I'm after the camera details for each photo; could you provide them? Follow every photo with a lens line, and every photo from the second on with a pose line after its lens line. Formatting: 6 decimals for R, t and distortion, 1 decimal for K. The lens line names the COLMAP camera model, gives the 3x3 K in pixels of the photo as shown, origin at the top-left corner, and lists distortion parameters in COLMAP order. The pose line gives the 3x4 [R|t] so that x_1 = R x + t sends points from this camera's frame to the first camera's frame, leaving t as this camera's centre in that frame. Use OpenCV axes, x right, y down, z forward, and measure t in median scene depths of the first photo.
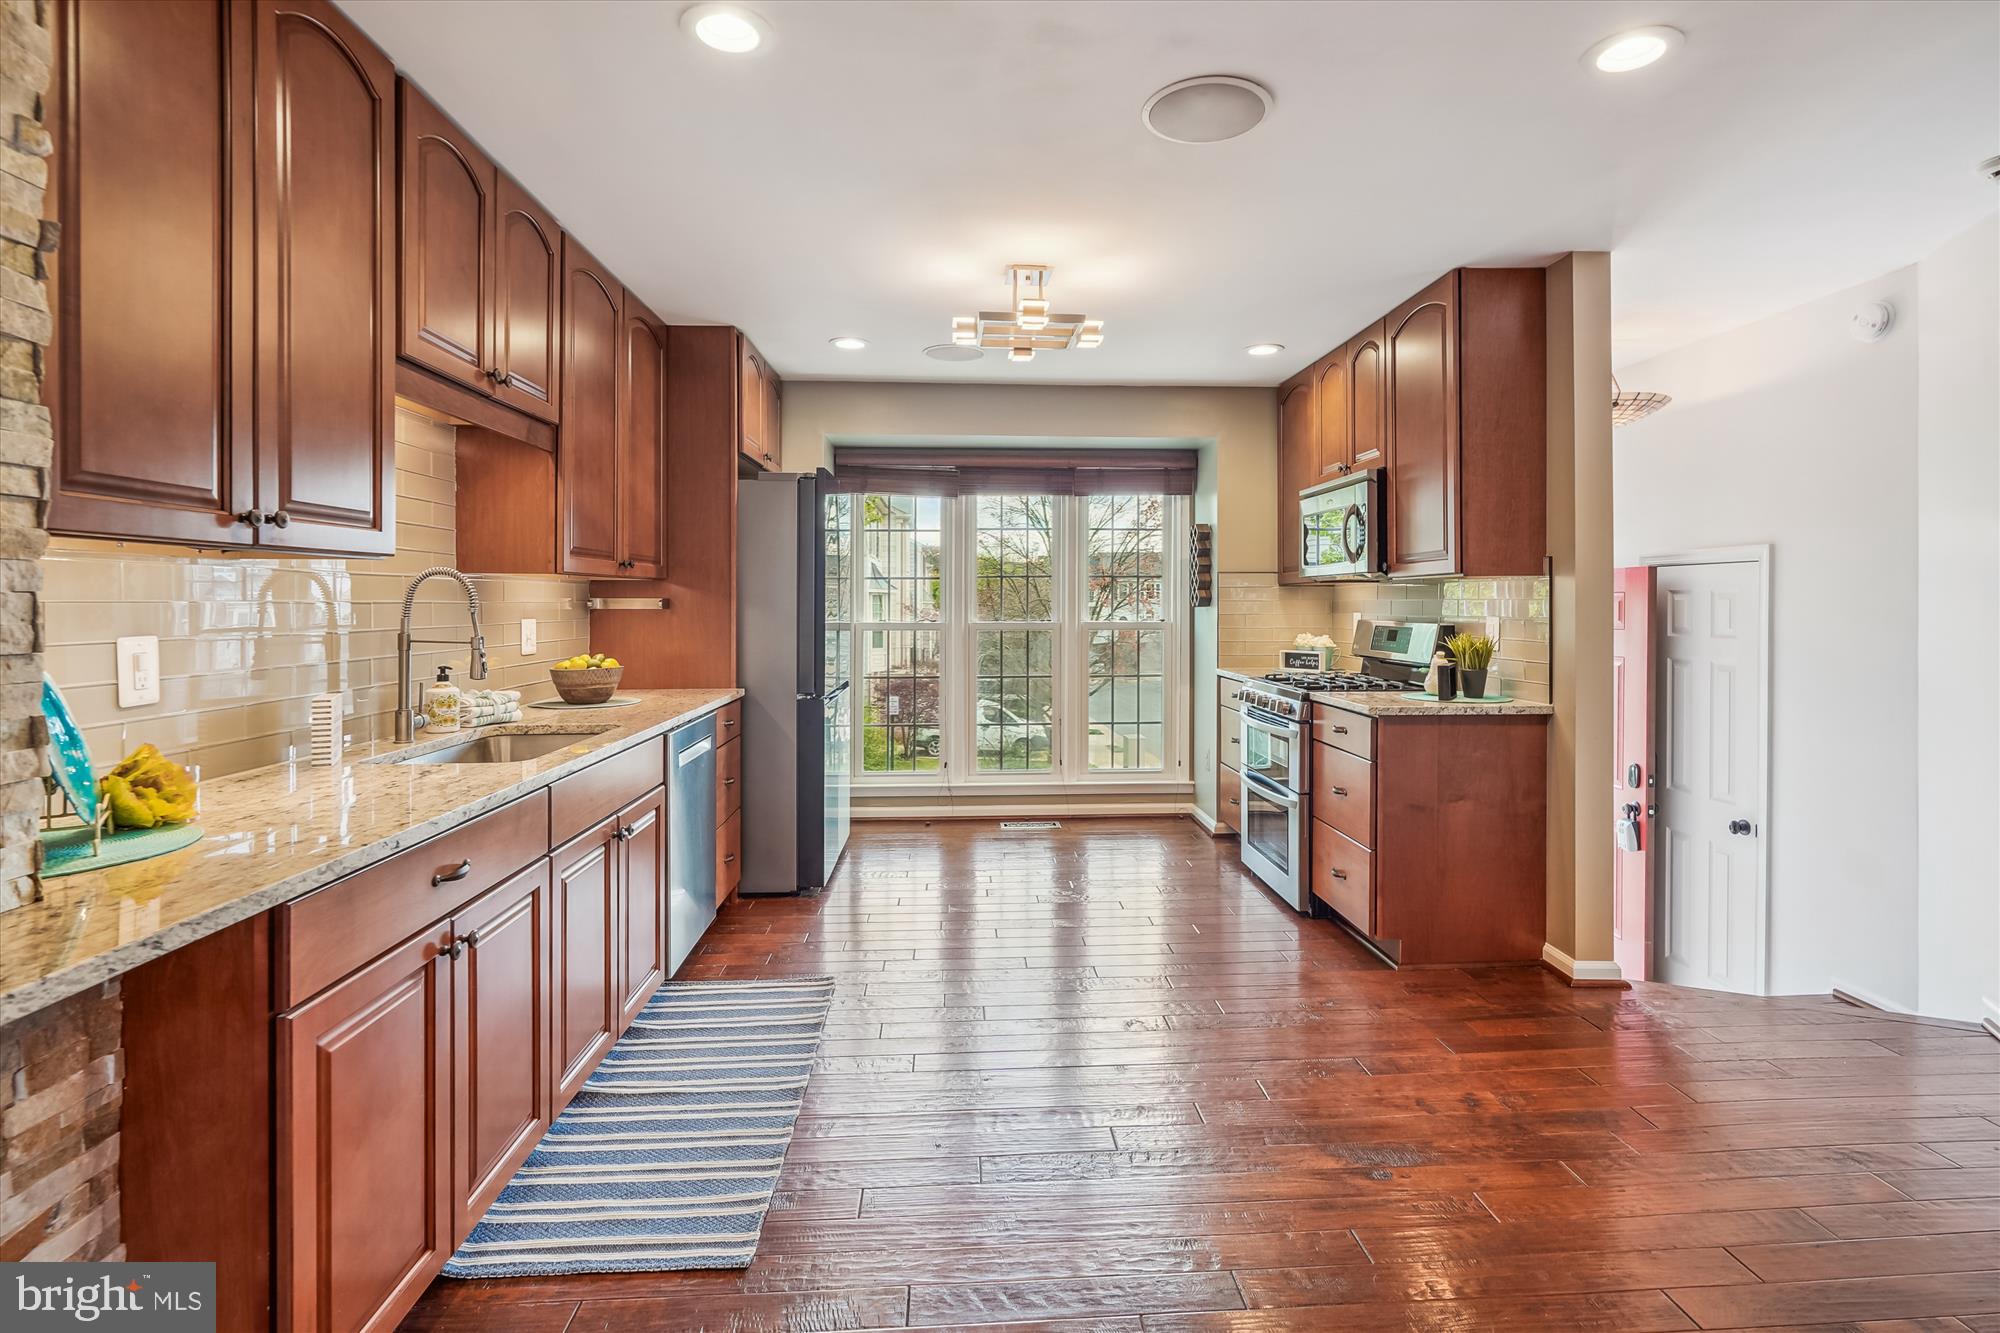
lens RADIAL K [[956.9, 0, 1010.1], [0, 956.9, 612.8], [0, 0, 1]] dist [-0.000080, -0.000063]
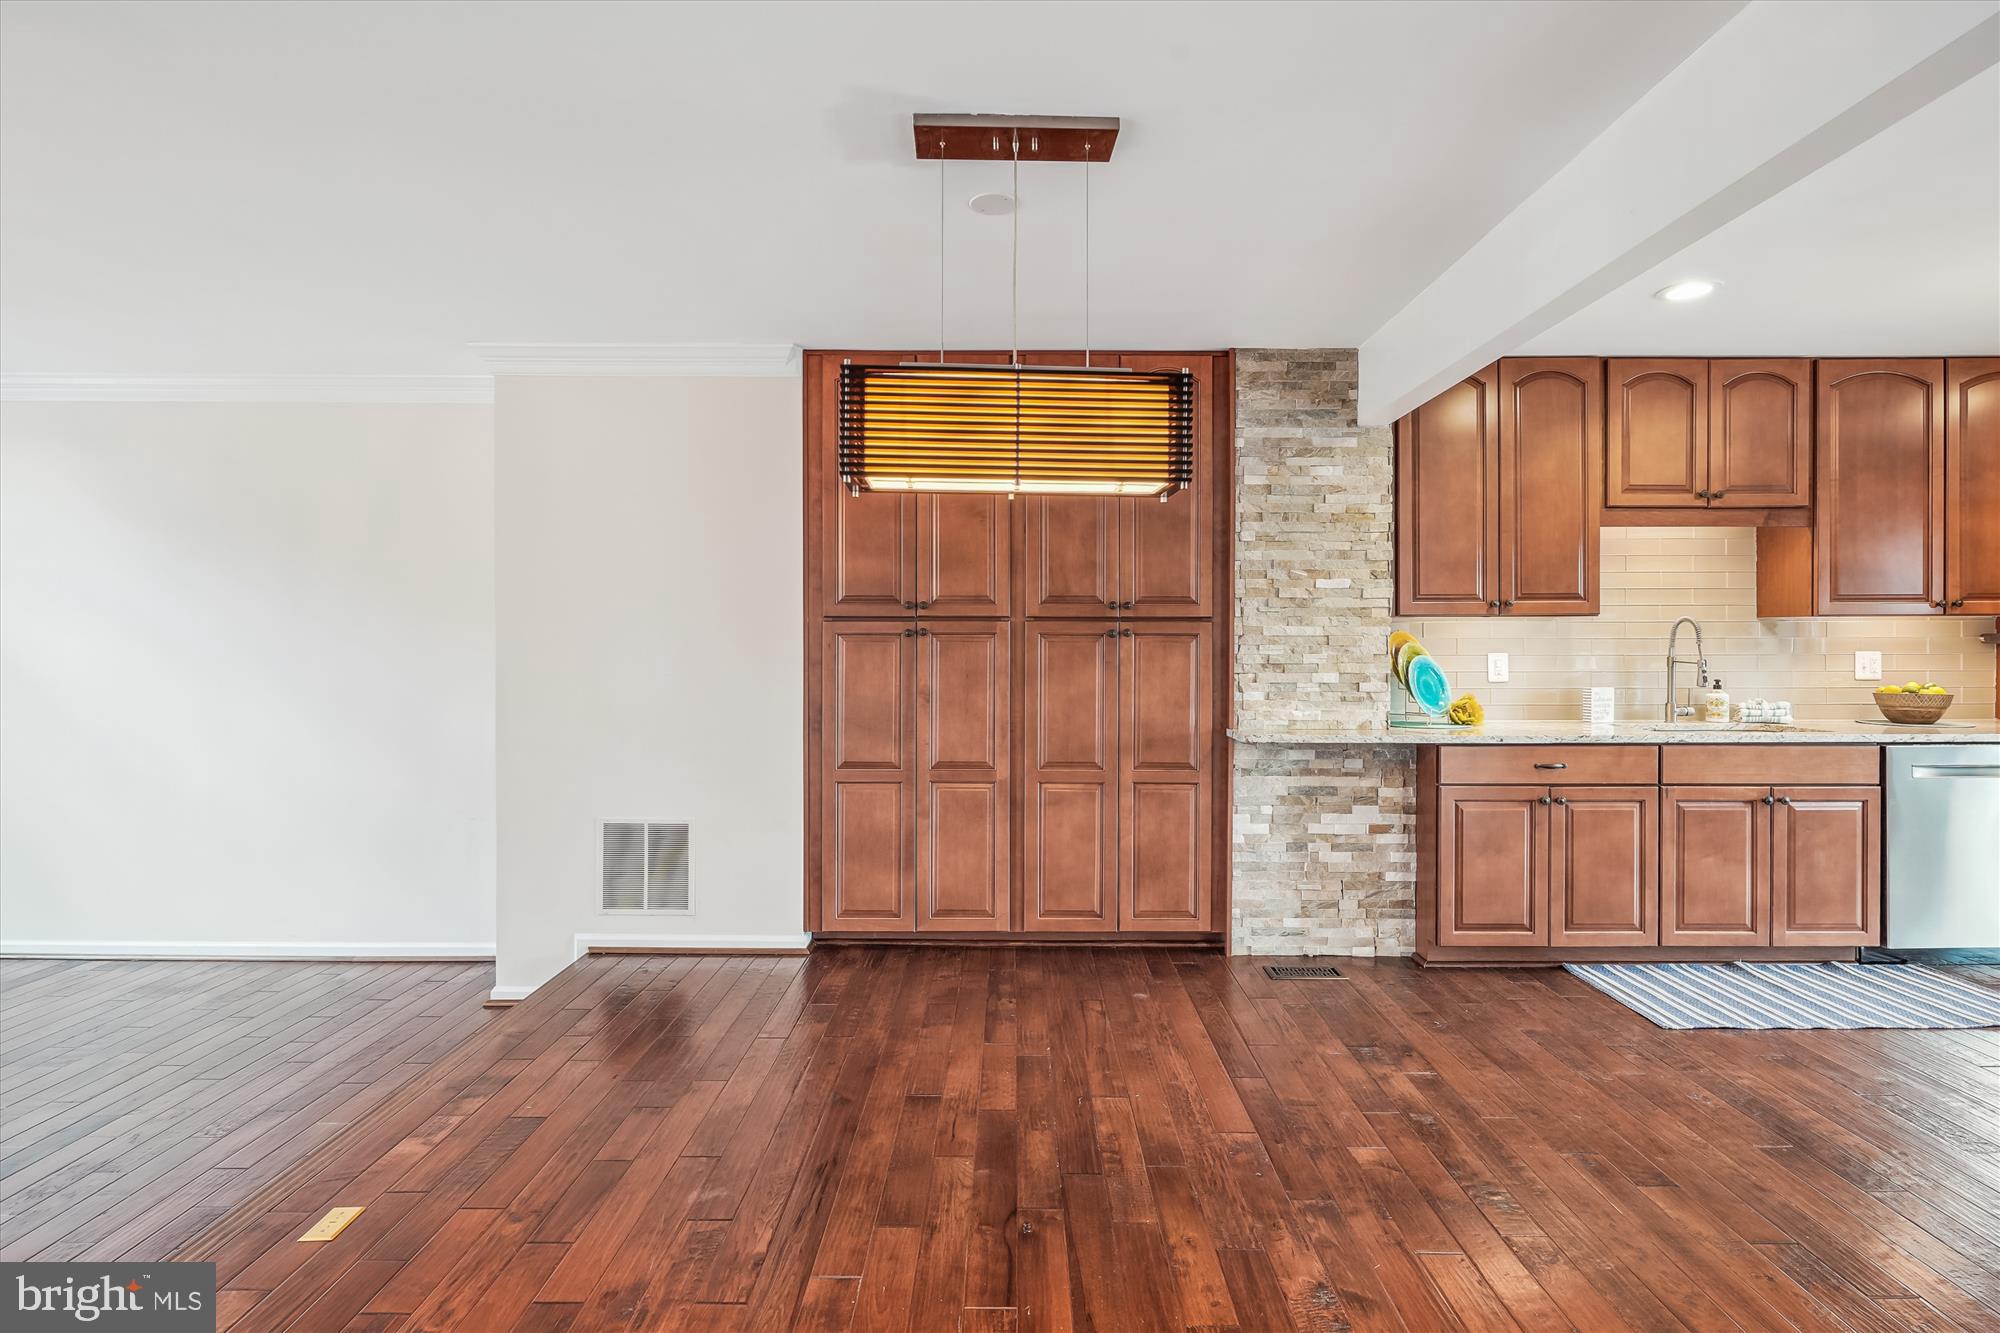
lens RADIAL K [[946.8, 0, 1012.0], [0, 946.8, 645.6], [0, 0, 1]] dist [-0.006067, 0.001629]
pose [[-0.063077, 0.006983, -0.997984, 0.703478], [-0.009048, 0.999930, 0.007569, 0.000056], [0.997968, 0.009507, -0.063010, -0.028087]]
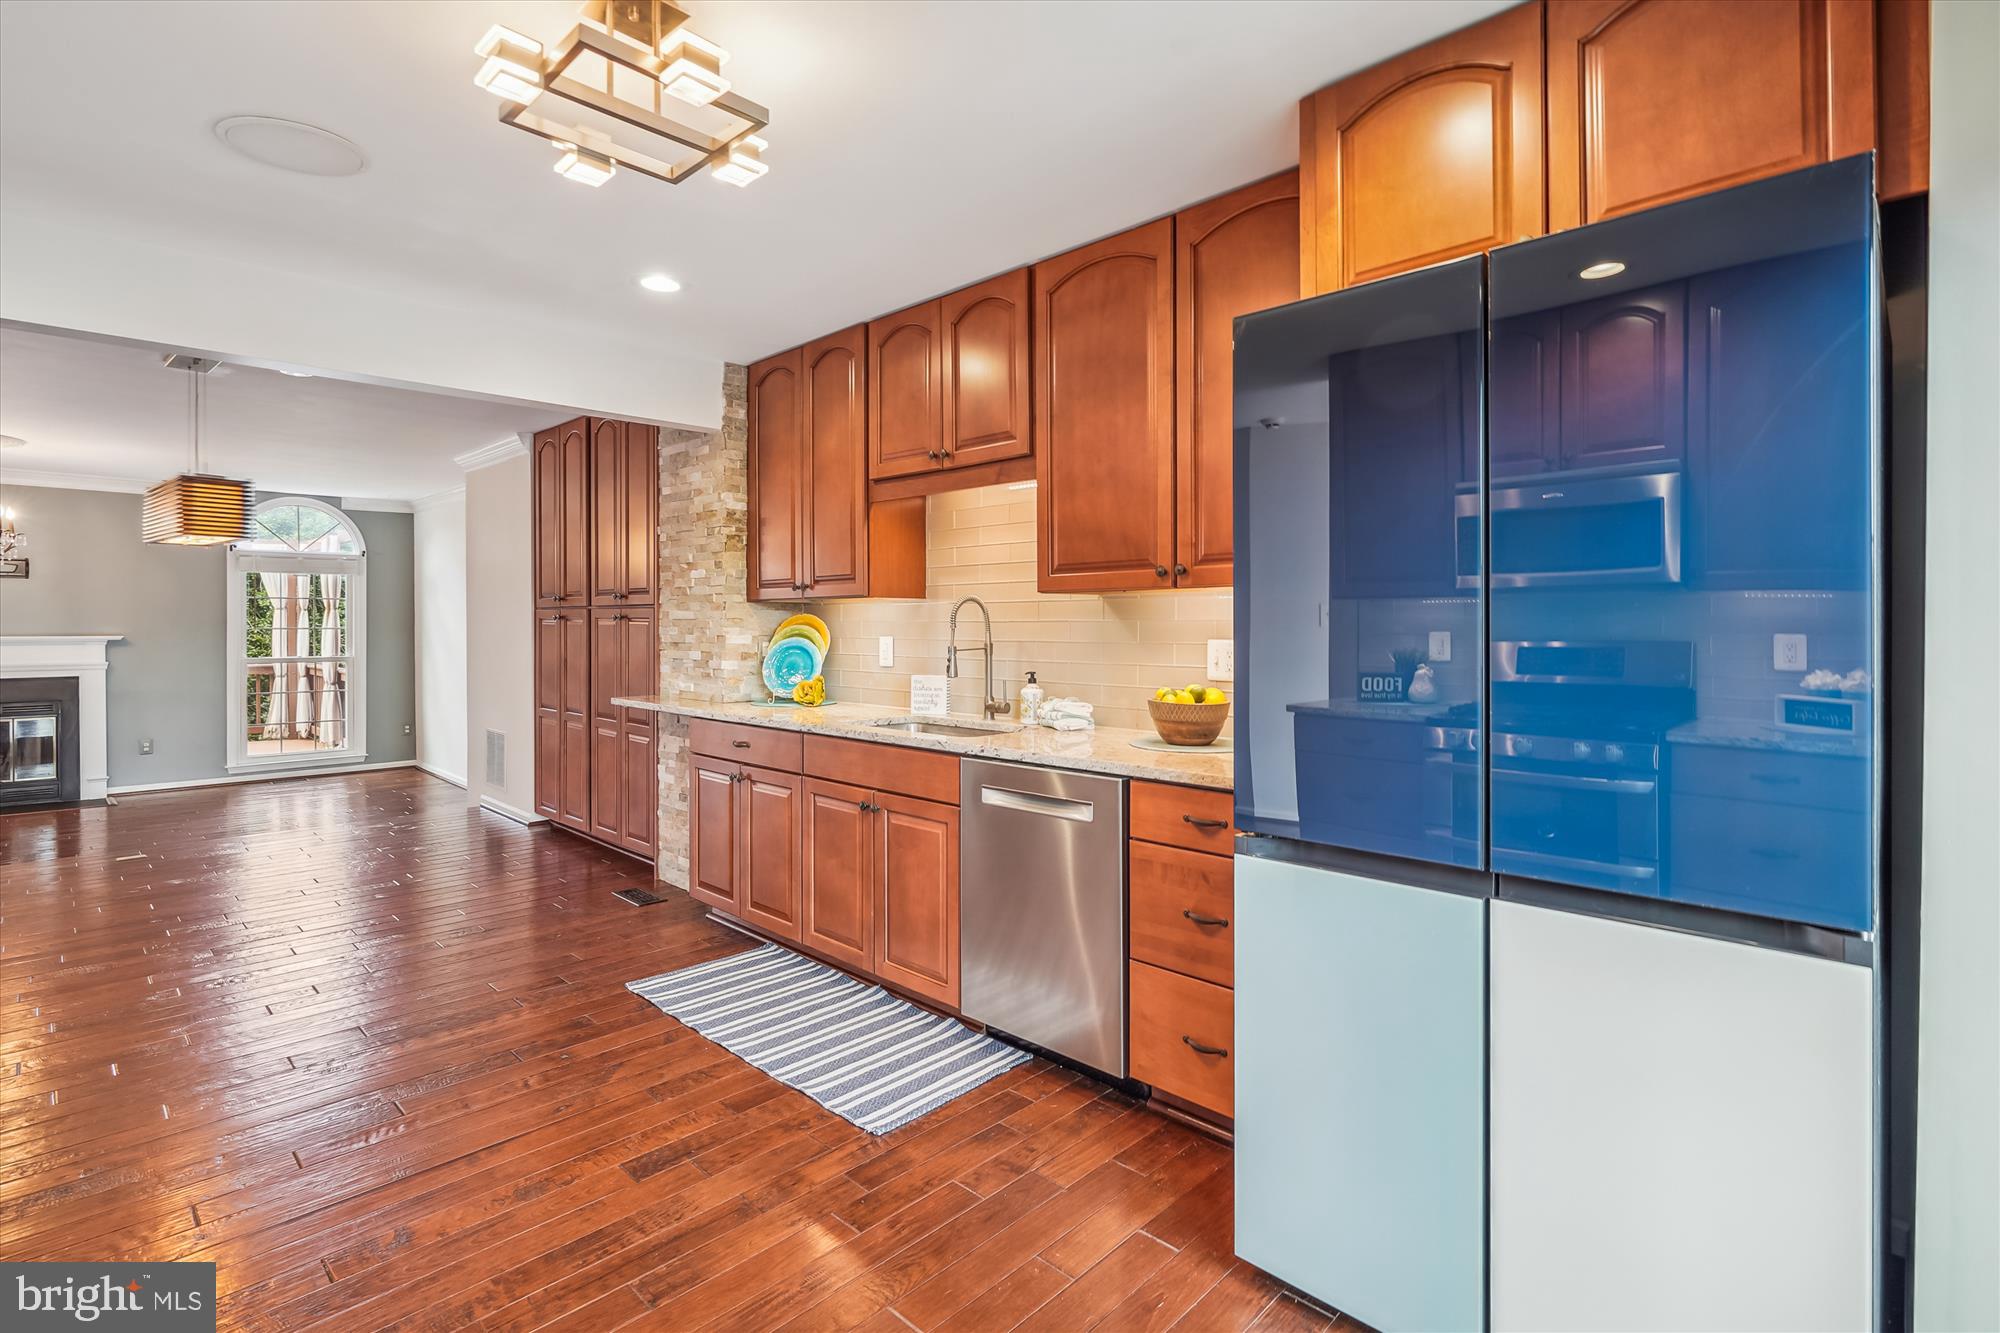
lens RADIAL K [[963.6, 0, 1003.8], [0, 963.6, 623.8], [0, 0, 1]] dist [0.004326, 0.000930]
pose [[-0.745530, 0.004990, -0.666453, 0.197696], [-0.003636, 0.999927, 0.011555, -0.014705], [0.666462, 0.011037, -0.745457, 1.355747]]
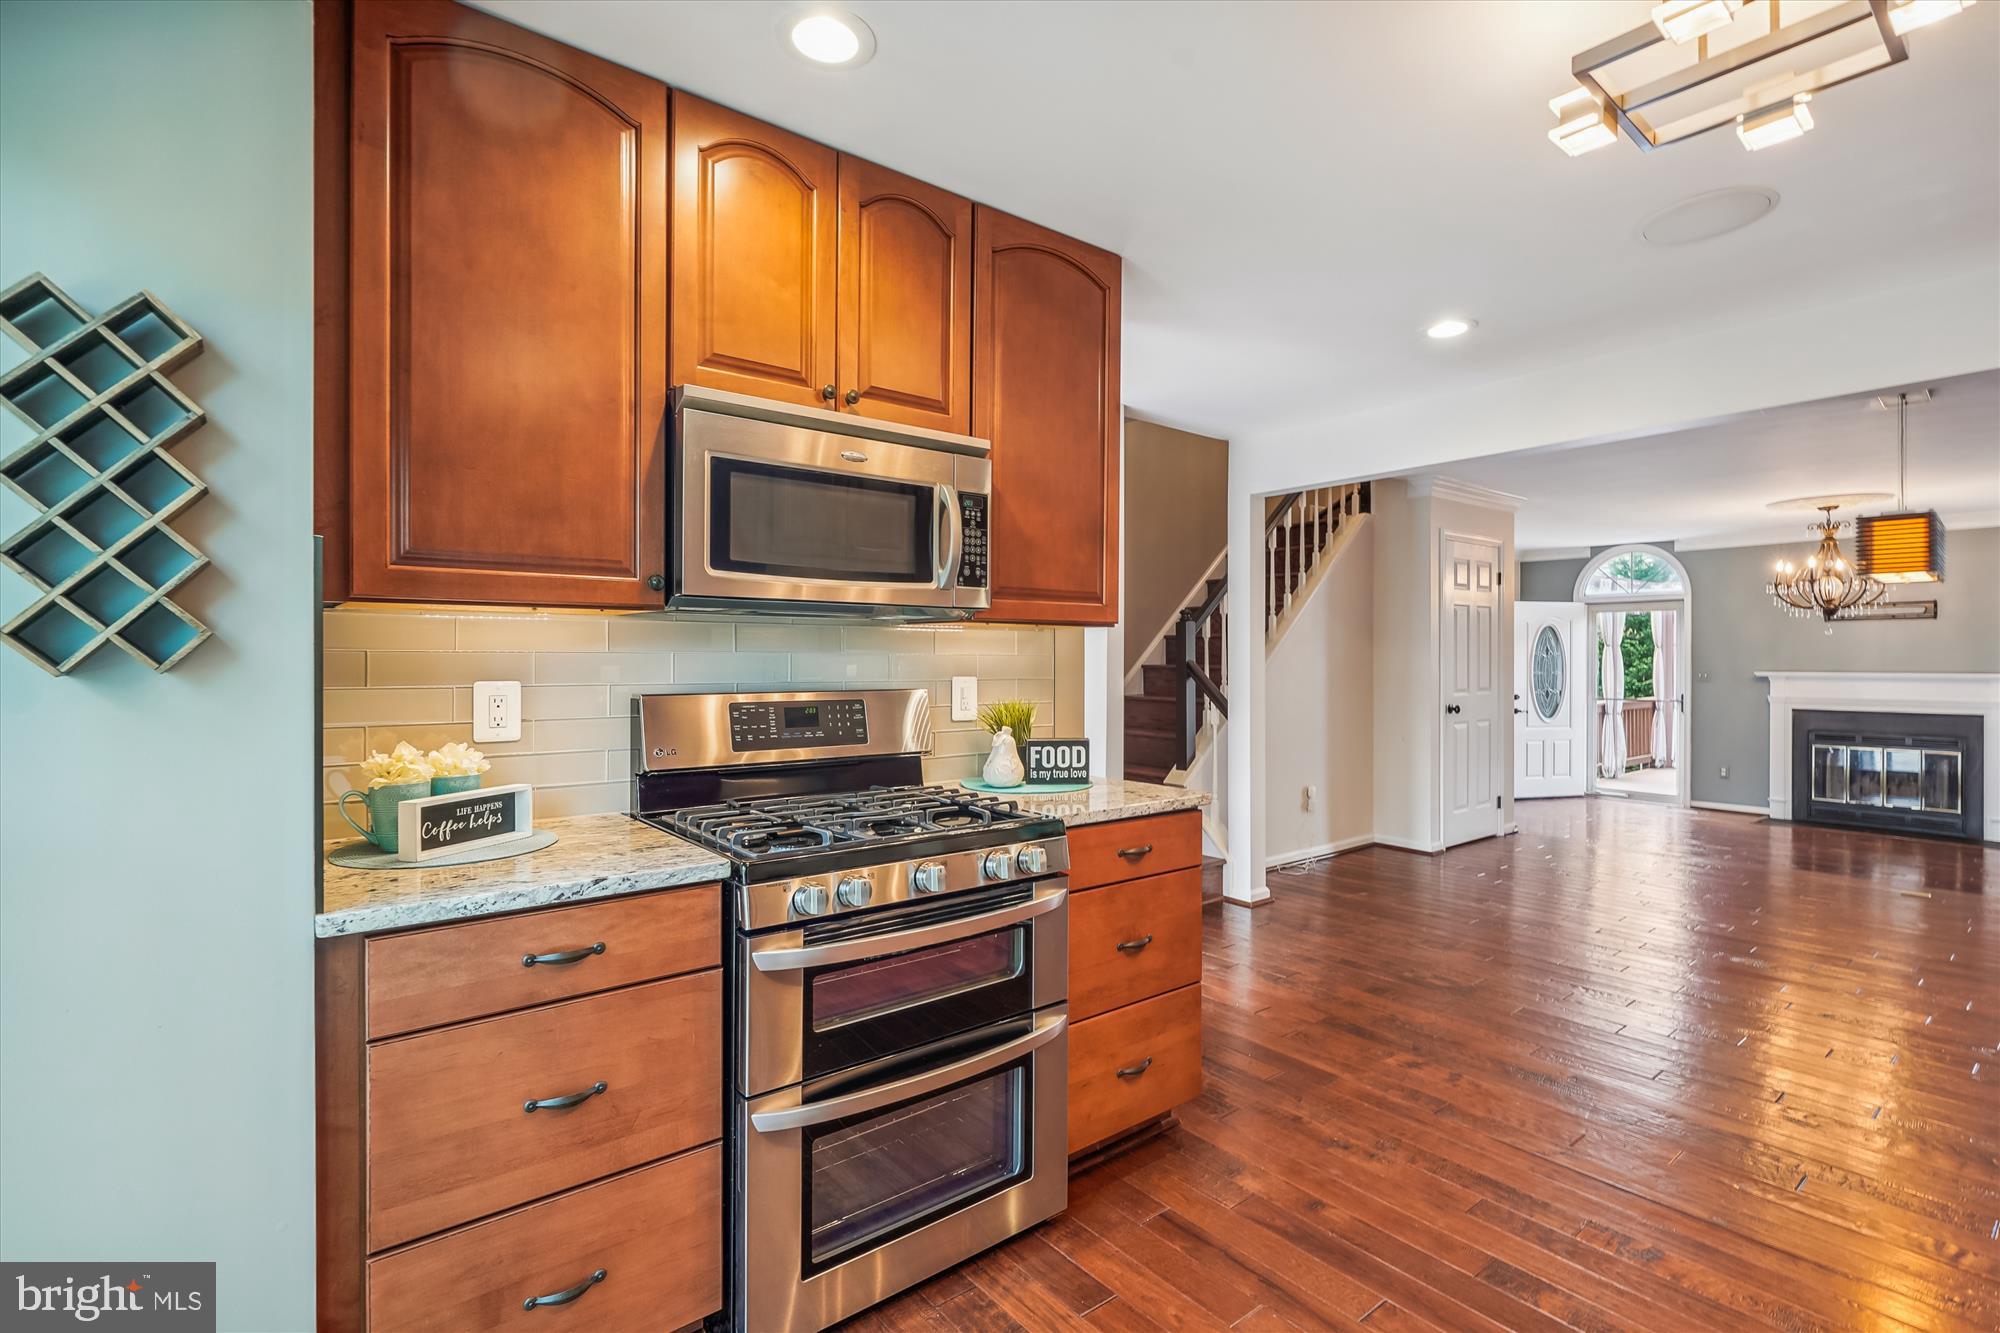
lens RADIAL K [[946.8, 0, 1012.0], [0, 946.8, 645.6], [0, 0, 1]] dist [-0.006067, 0.001629]
pose [[-0.579734, 0.010776, 0.814735, -0.140169], [0.005949, 0.999942, -0.008993, -0.013563], [-0.814784, -0.000367, -0.579764, 1.349166]]
